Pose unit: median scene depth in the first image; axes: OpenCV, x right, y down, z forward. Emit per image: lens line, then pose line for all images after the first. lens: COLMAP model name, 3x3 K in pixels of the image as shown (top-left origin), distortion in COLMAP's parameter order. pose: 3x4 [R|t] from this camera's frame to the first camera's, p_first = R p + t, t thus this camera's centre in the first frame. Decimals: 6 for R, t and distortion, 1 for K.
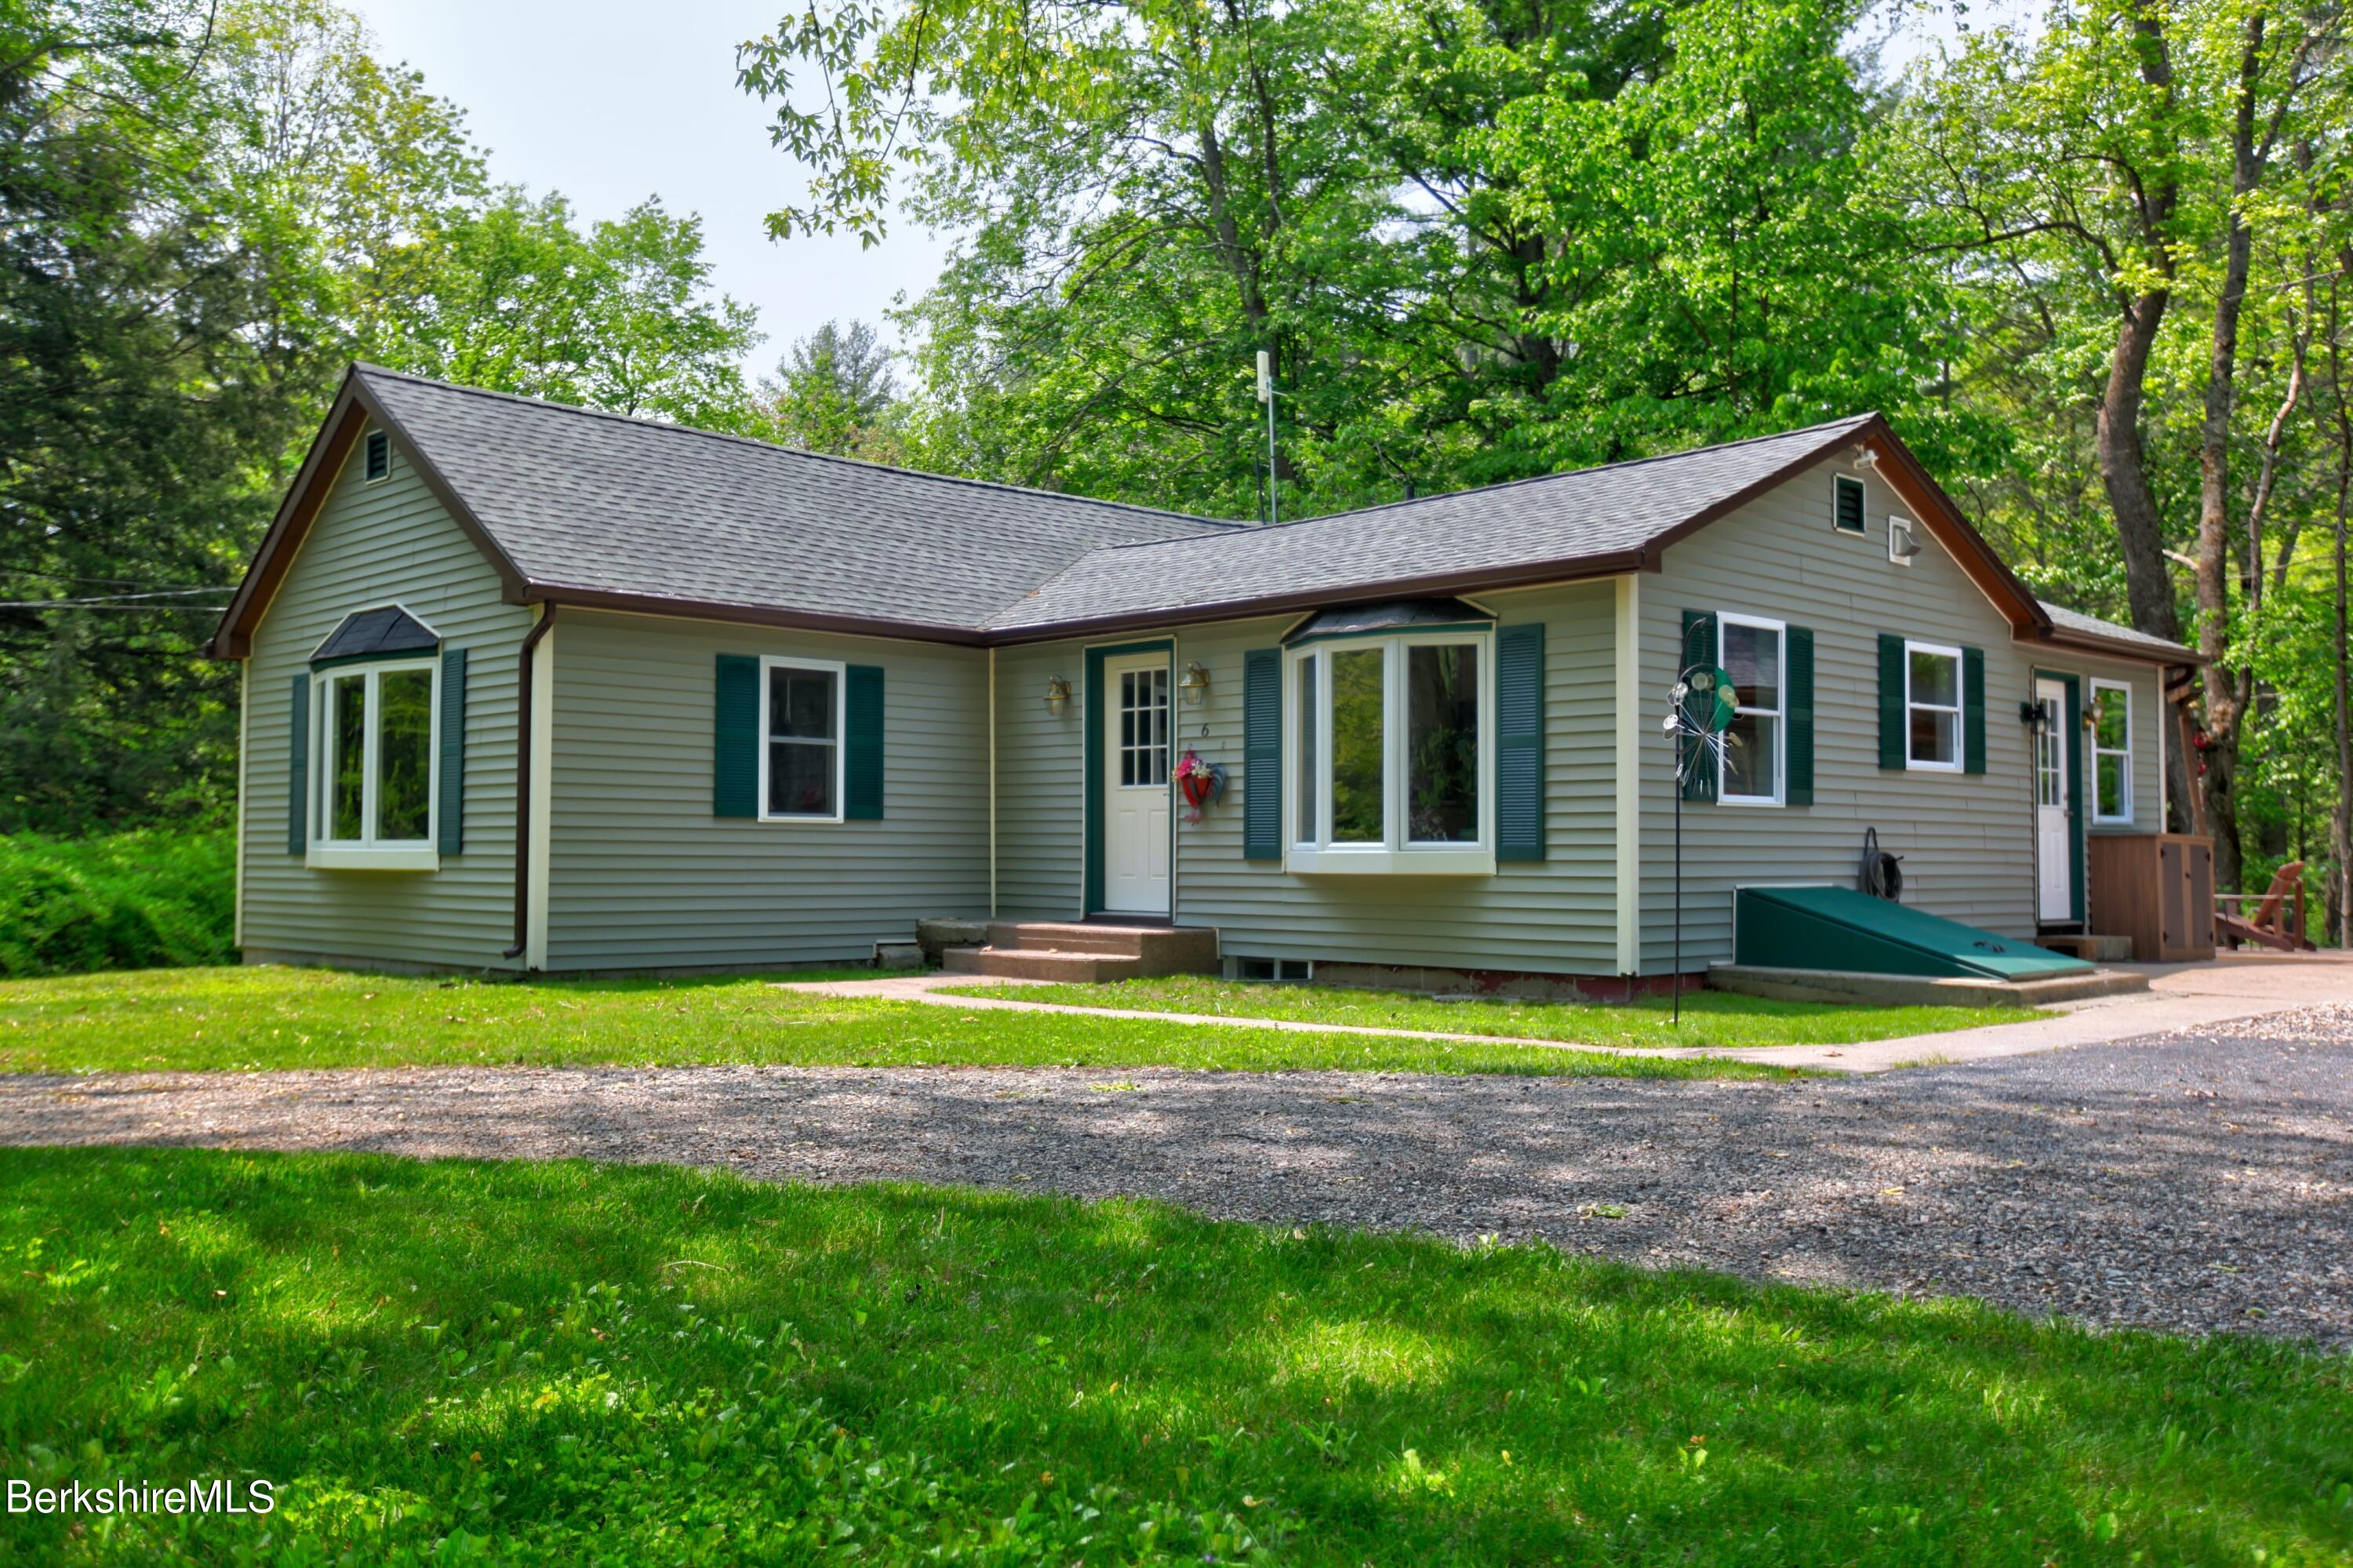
lens RADIAL K [[2104.3, 0, 1179.1], [0, 2104.3, 779.3], [0, 0, 1]] dist [-0.007974, -0.000034]
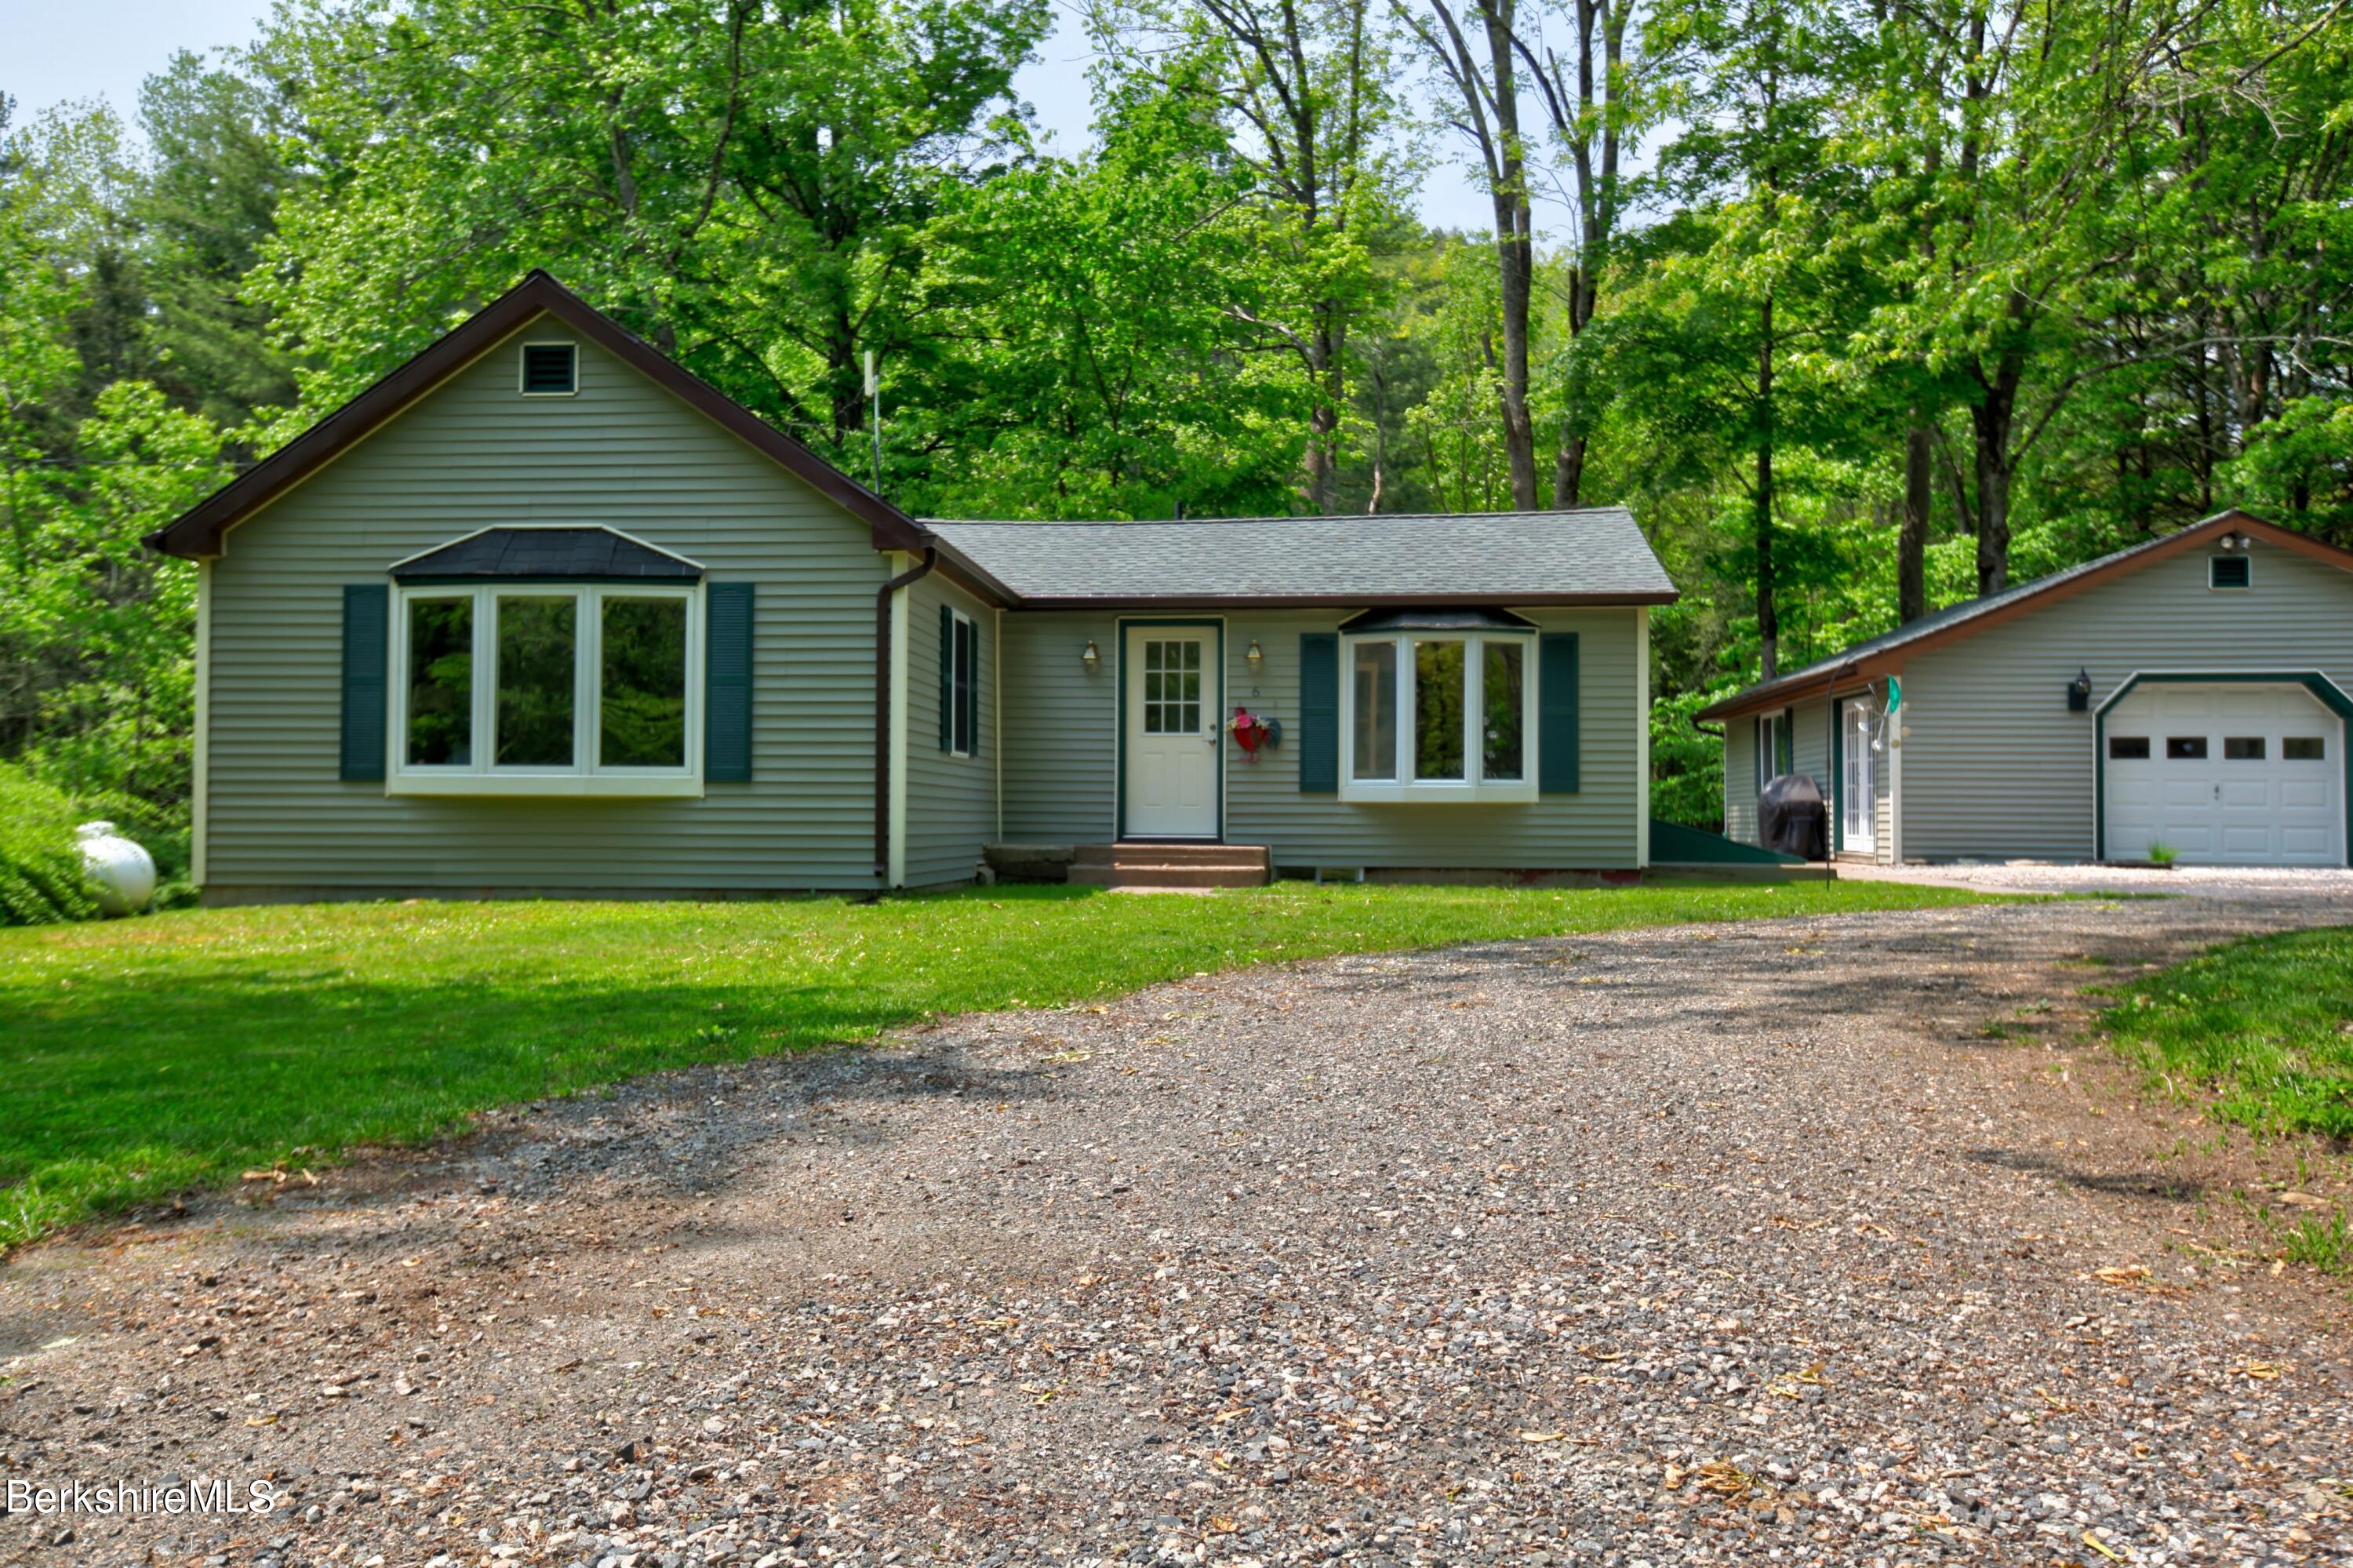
lens RADIAL K [[1828.5, 0, 1169.7], [0, 1828.5, 784.1], [0, 0, 1]] dist [0.031850, 0.023782]
pose [[0.752772, 0.007043, 0.658244, -0.770914], [-0.032817, 0.999101, 0.026840, 0.005411], [-0.657463, -0.041805, 0.752326, 0.179853]]
